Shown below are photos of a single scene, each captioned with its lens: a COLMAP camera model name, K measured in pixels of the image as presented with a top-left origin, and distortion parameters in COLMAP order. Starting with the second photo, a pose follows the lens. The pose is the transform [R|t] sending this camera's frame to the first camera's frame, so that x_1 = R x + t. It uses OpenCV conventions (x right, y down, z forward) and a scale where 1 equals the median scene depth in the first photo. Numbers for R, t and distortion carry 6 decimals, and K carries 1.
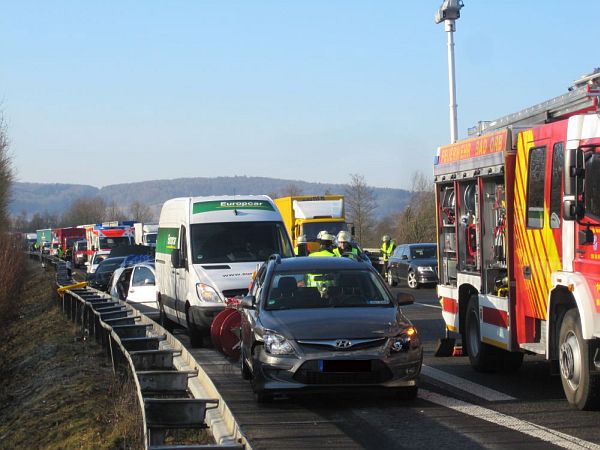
lens RADIAL K [[1432.7, 0, 294.6], [0, 1432.7, 224.2], [0, 0, 1]] dist [-0.091893, 0.000000]
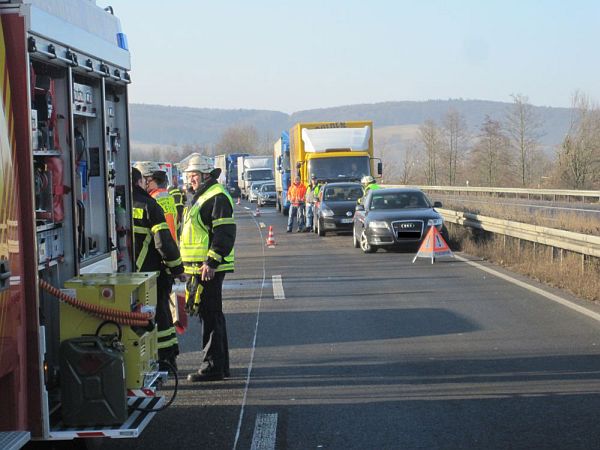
lens RADIAL K [[1685.4, 0, 299.9], [0, 1685.4, 224.0], [0, 0, 1]] dist [-0.057879, 0.000000]
pose [[0.991154, 0.002414, -0.132696, 0.294645], [0.002932, 0.999192, 0.040076, -0.004557], [0.132686, -0.040111, 0.990346, 0.315211]]
